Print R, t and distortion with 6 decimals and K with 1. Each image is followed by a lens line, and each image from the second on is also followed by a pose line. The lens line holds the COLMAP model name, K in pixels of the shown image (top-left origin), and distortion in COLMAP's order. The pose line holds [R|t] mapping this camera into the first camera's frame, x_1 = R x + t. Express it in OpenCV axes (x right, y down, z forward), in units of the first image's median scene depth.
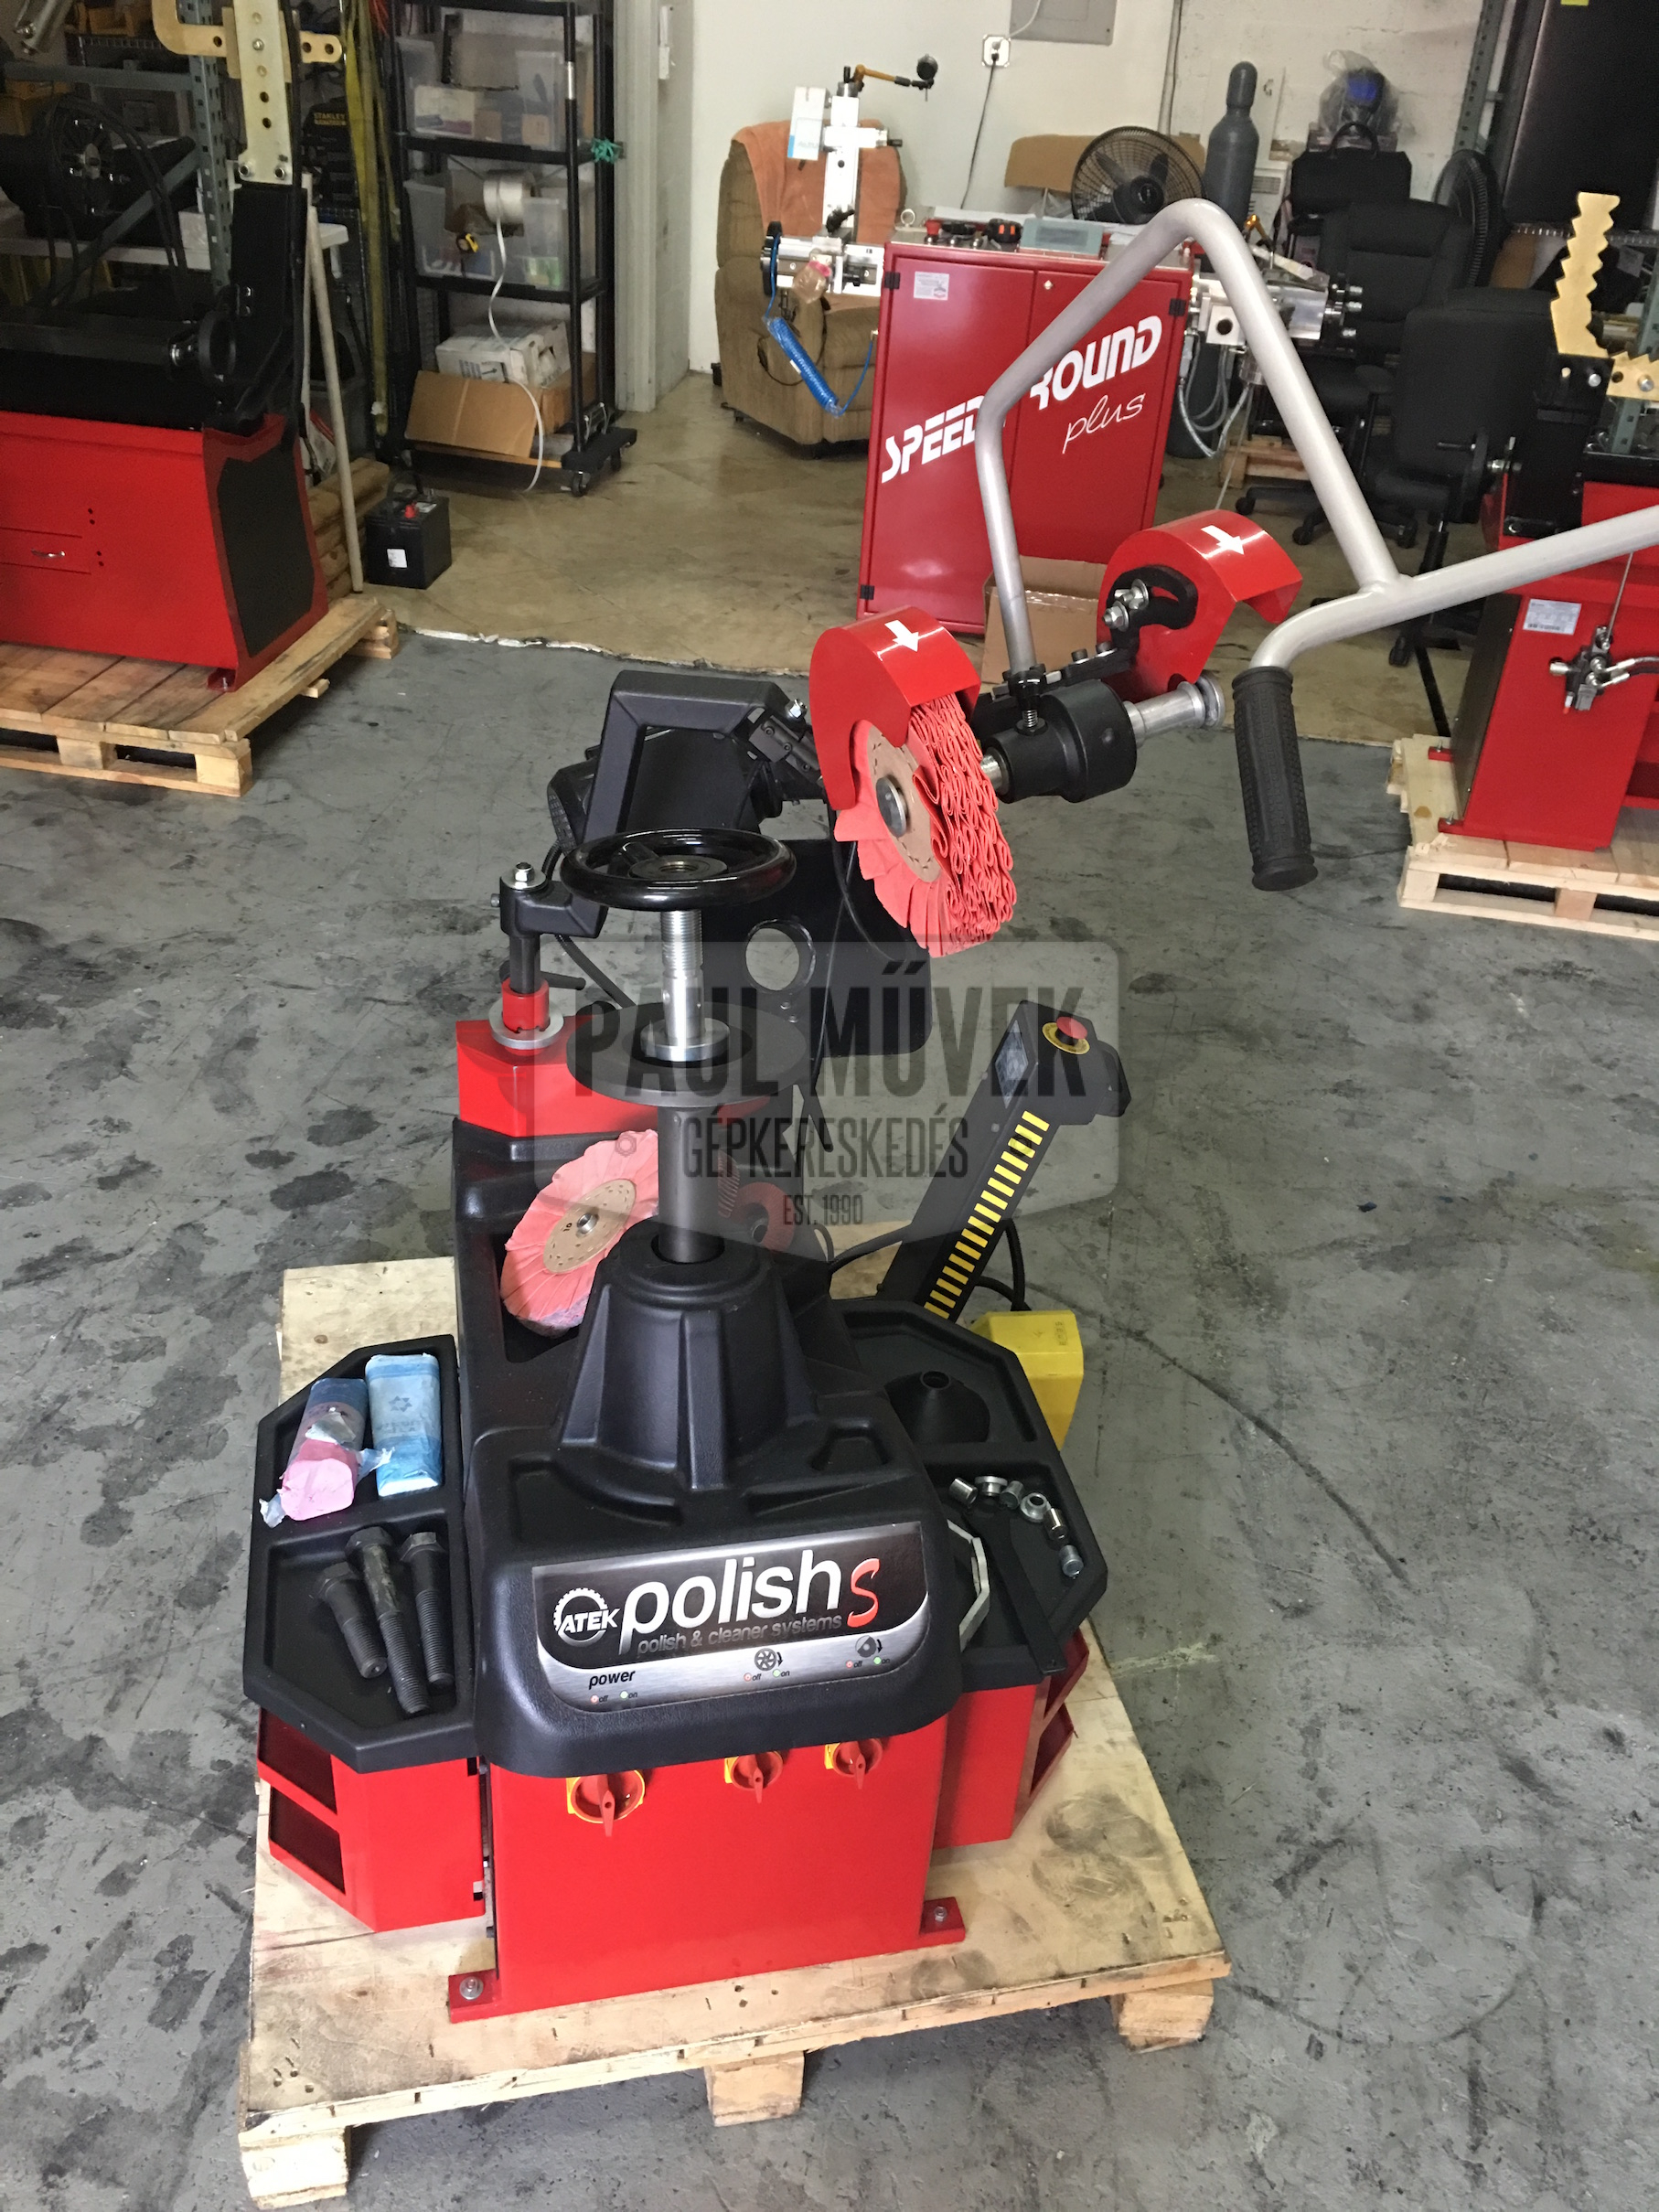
lens RADIAL K [[1876.8, 0, 826.1], [0, 1876.8, 1066.6], [0, 0, 1]] dist [0.088607, -0.127627]
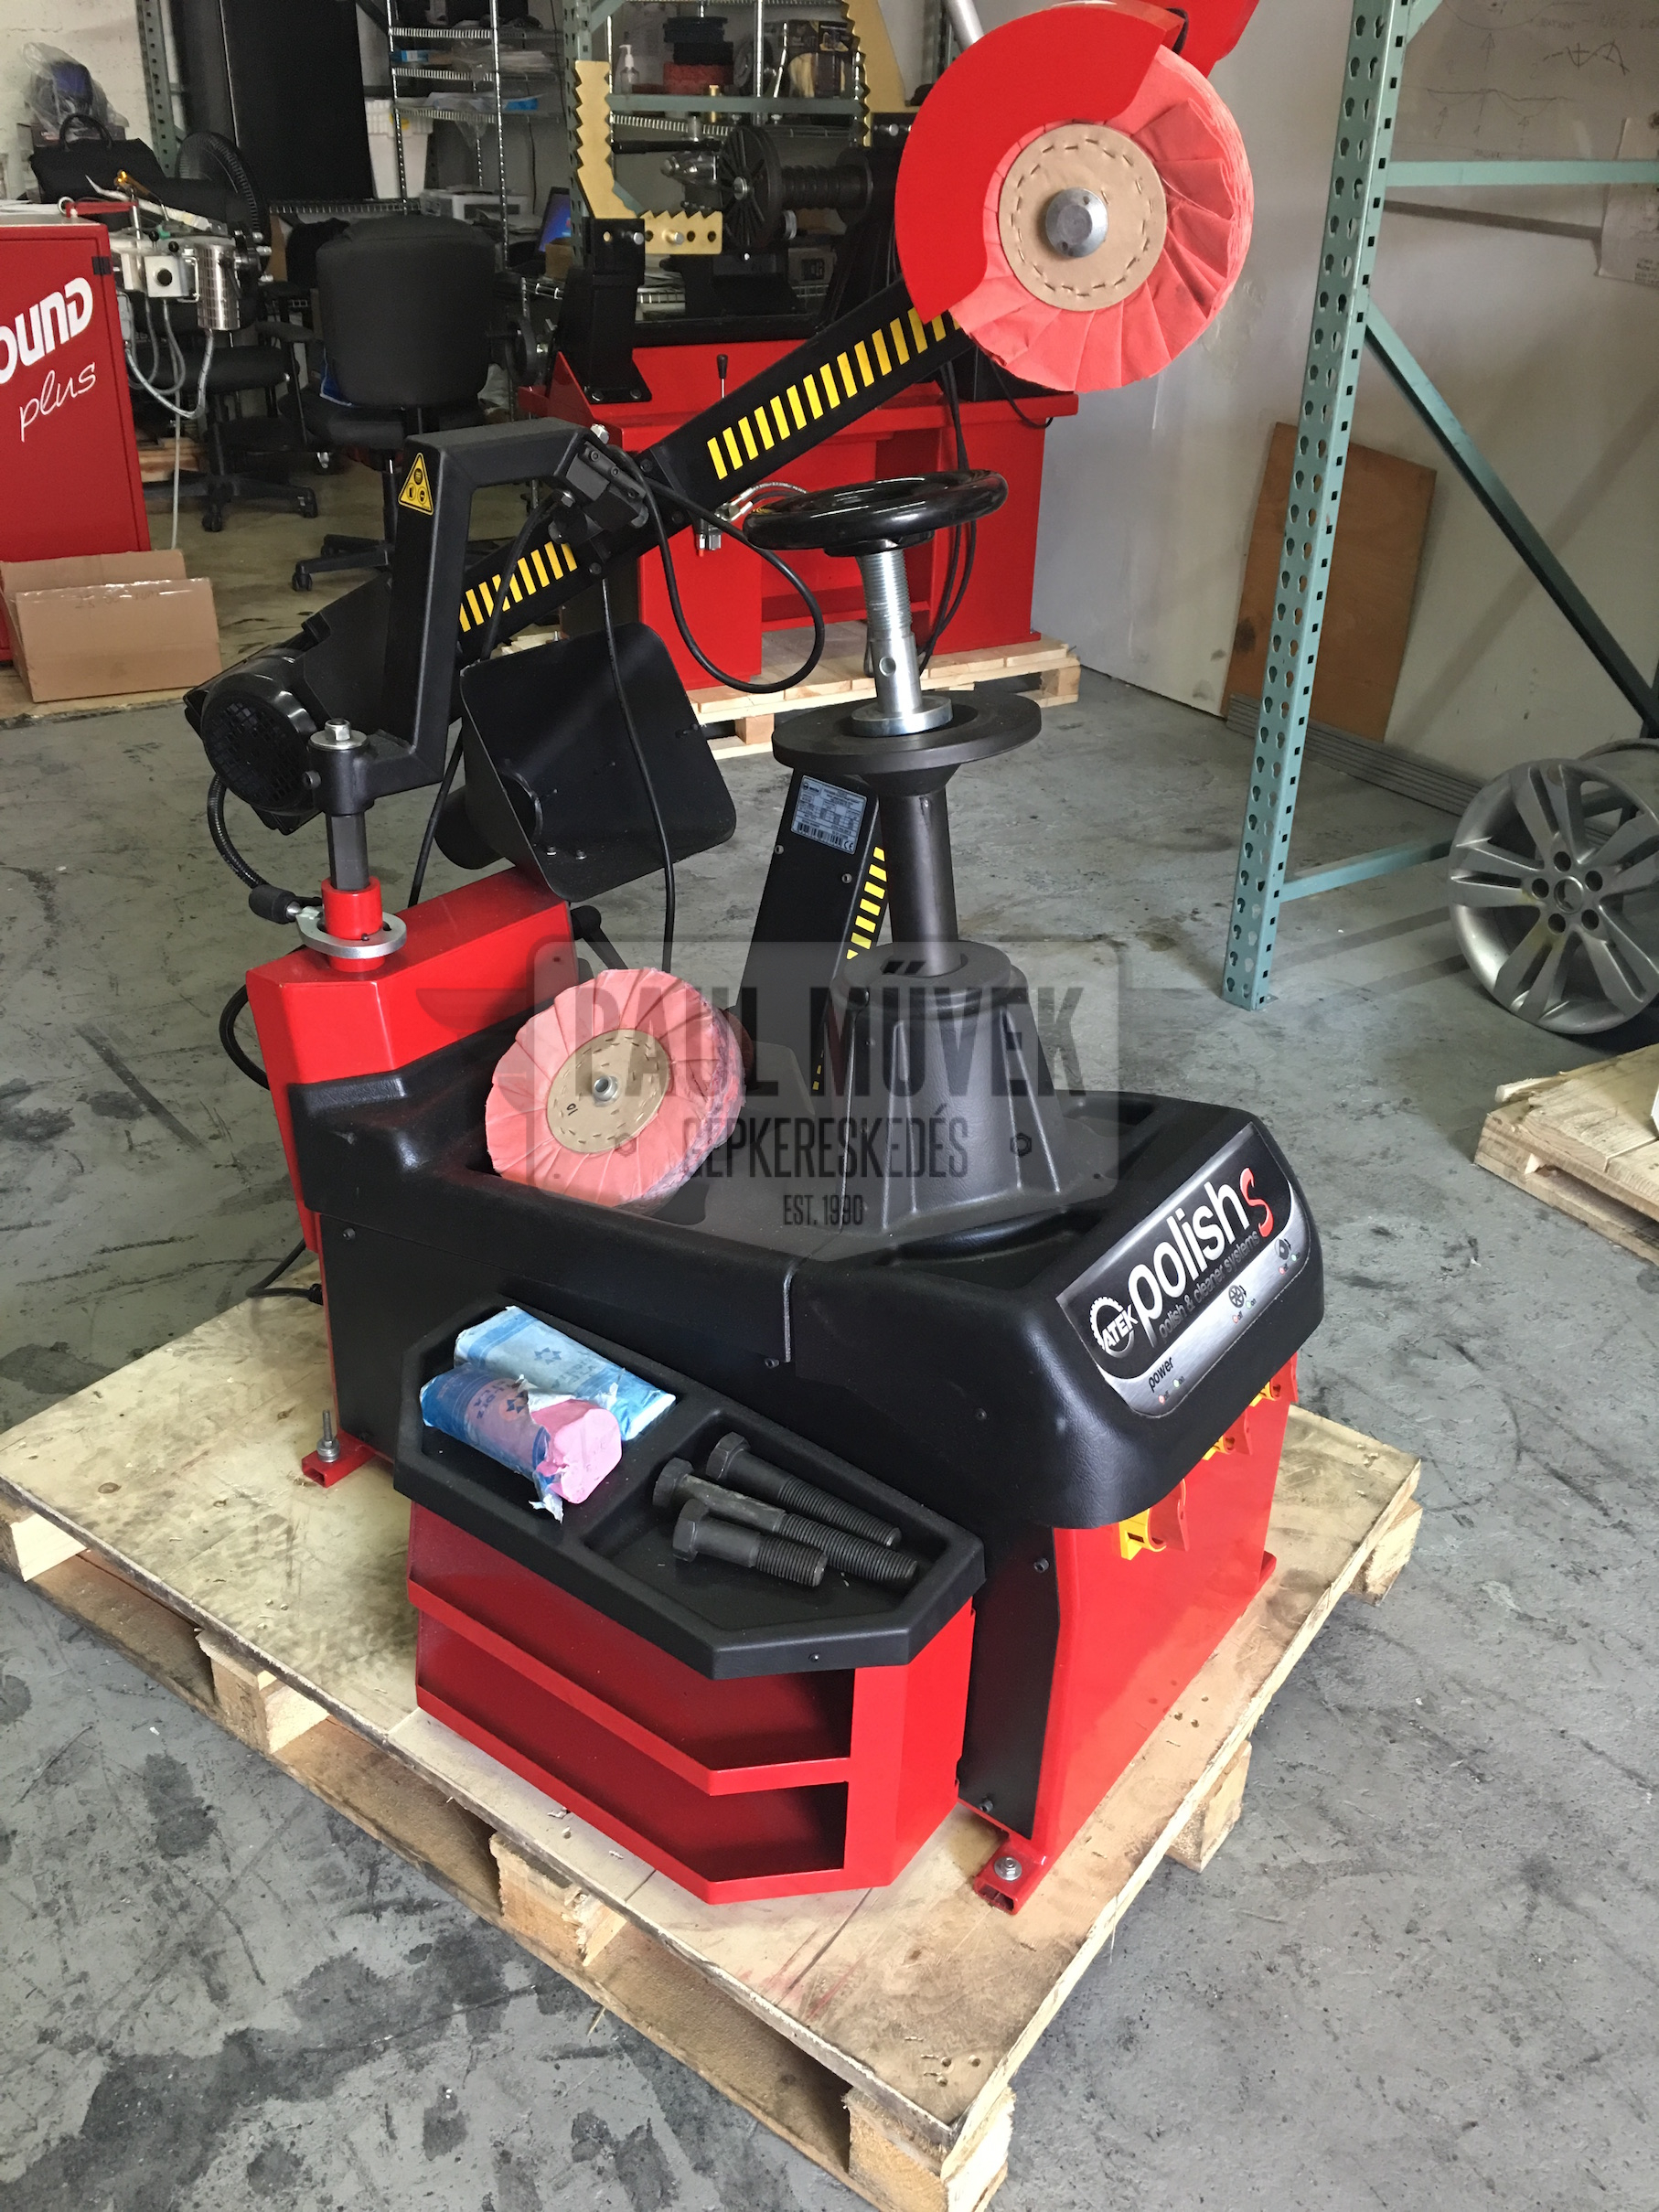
lens RADIAL K [[1876.8, 0, 826.1], [0, 1876.8, 1066.6], [0, 0, 1]] dist [0.088607, -0.127627]
pose [[0.745252, -0.348083, 0.568716, -0.569935], [0.370263, 0.925373, 0.081178, 0.045459], [-0.554531, 0.150076, 0.818518, 0.270581]]
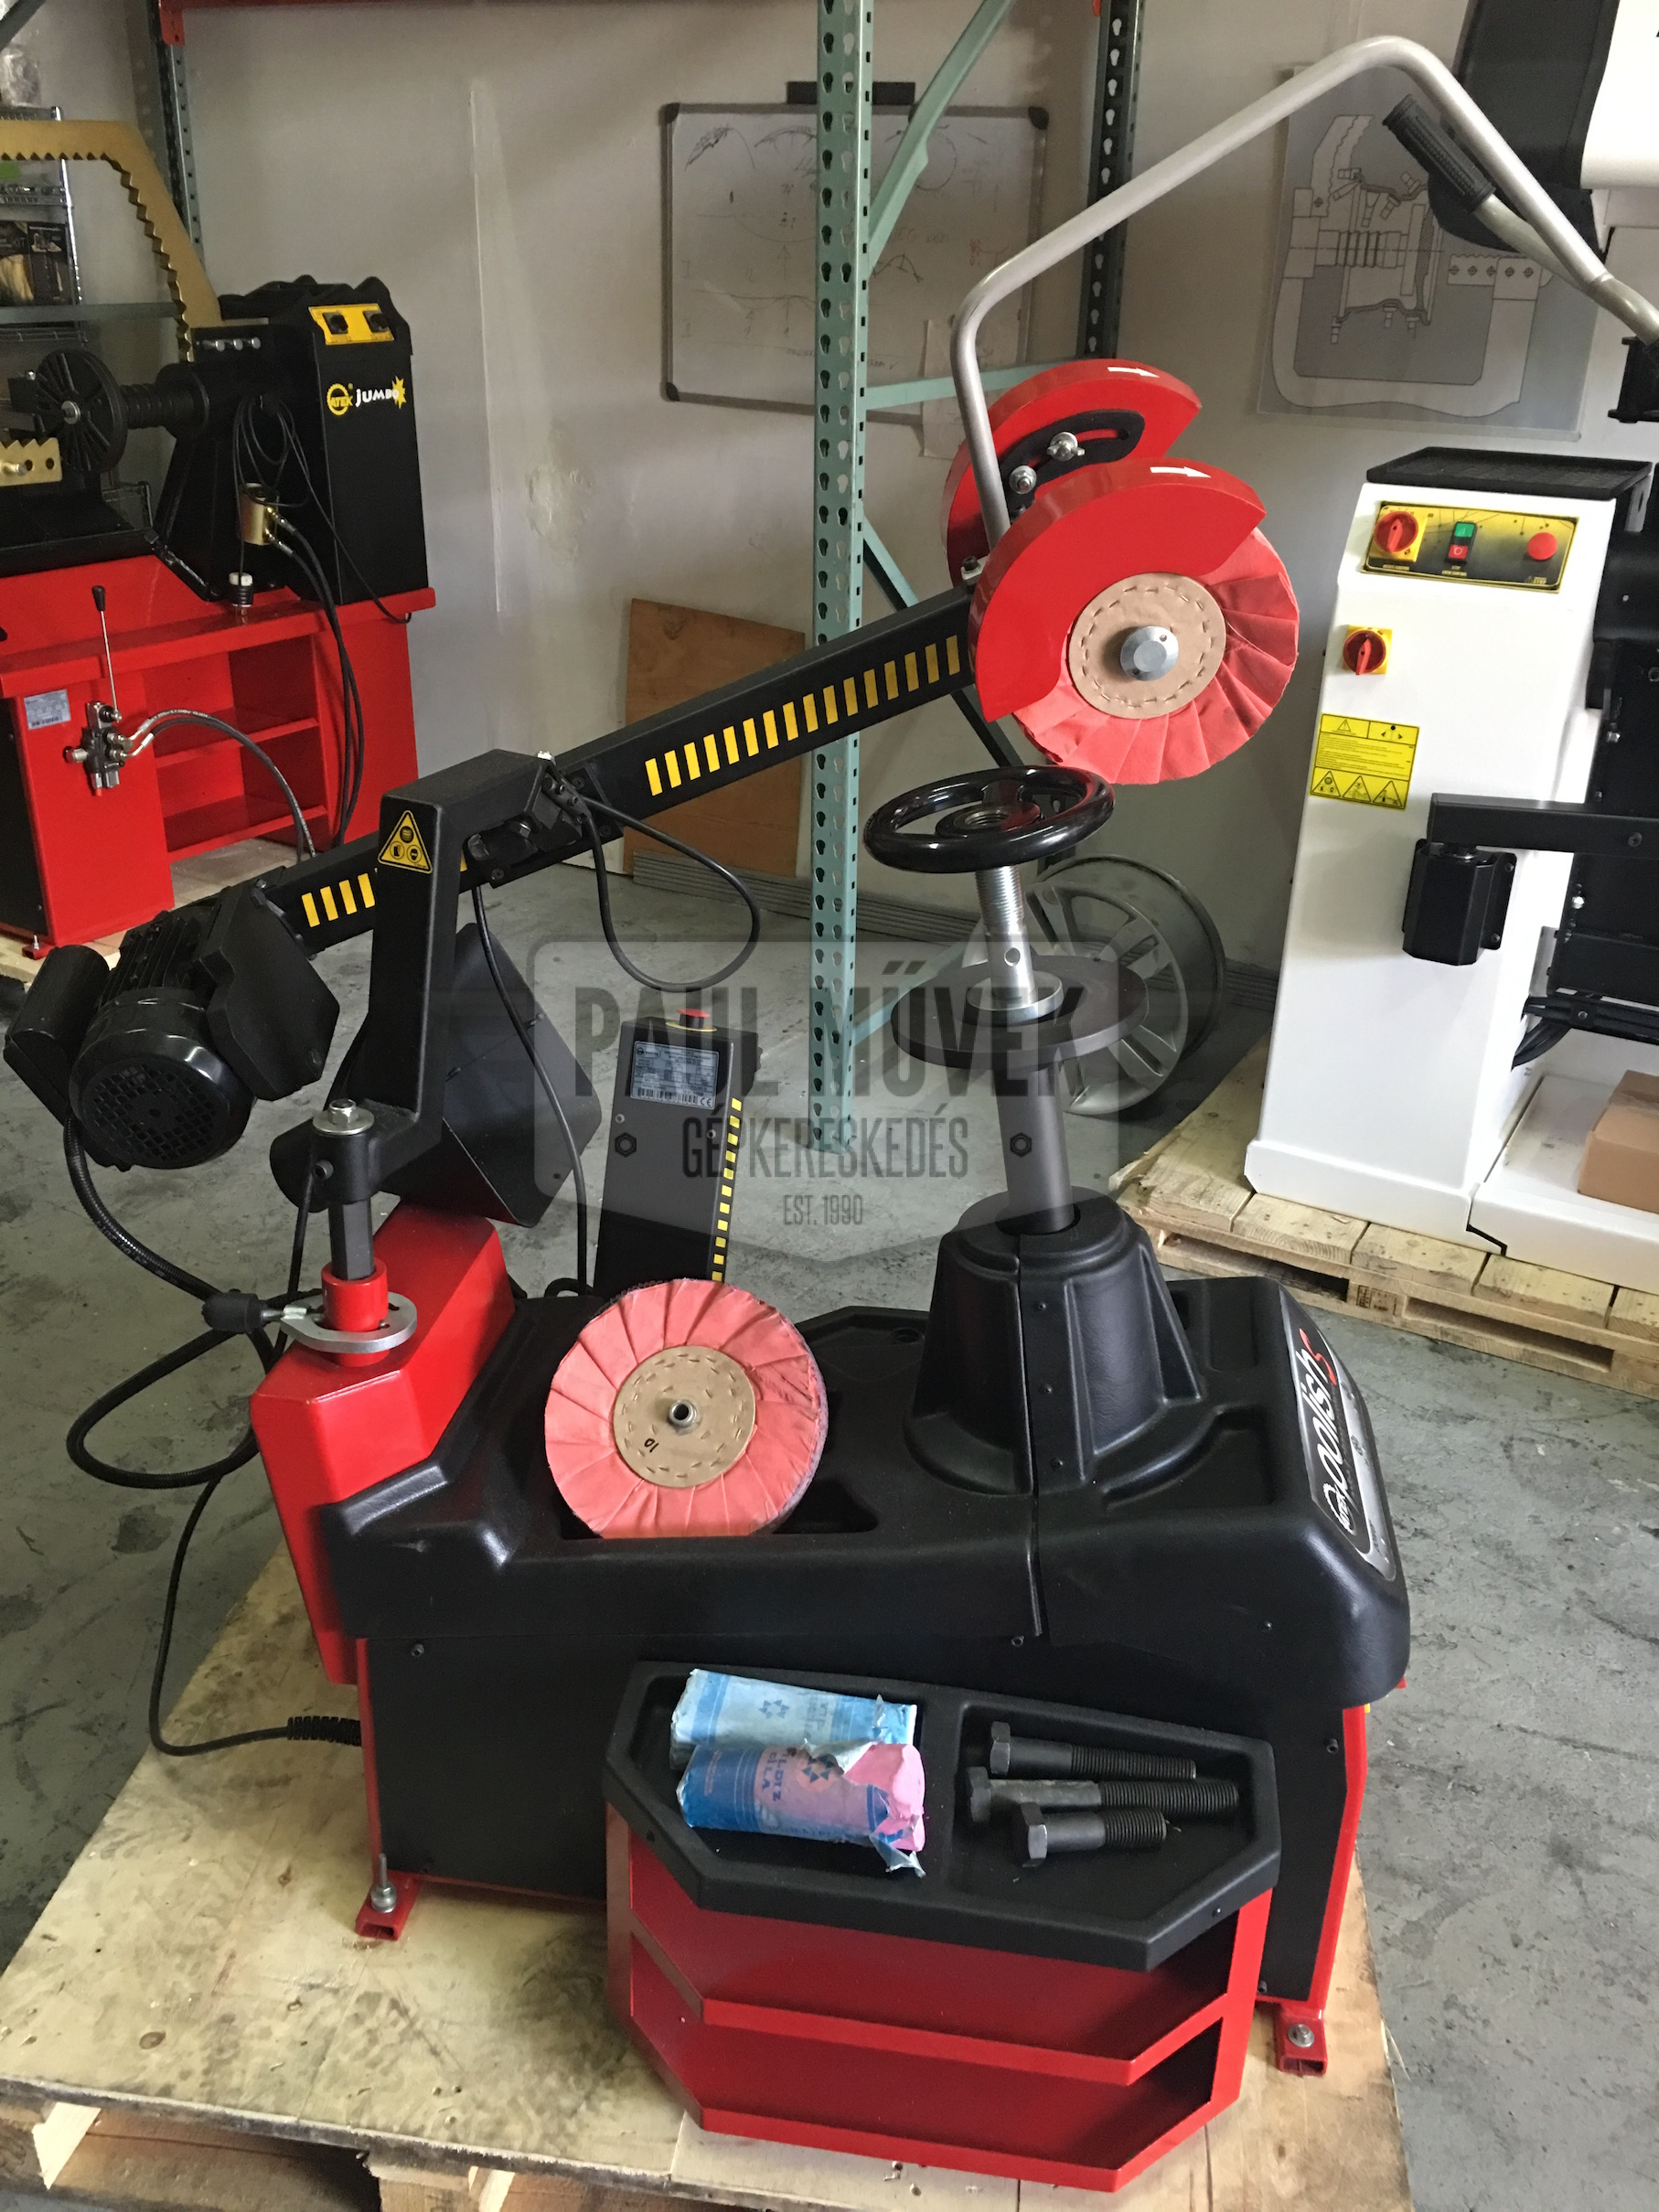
lens RADIAL K [[1876.8, 0, 826.1], [0, 1876.8, 1066.6], [0, 0, 1]] dist [0.088607, -0.127627]
pose [[0.351853, -0.430109, 0.831388, -0.771992], [0.502986, 0.835934, 0.219592, -0.204651], [-0.789433, 0.340912, 0.510465, 0.520066]]
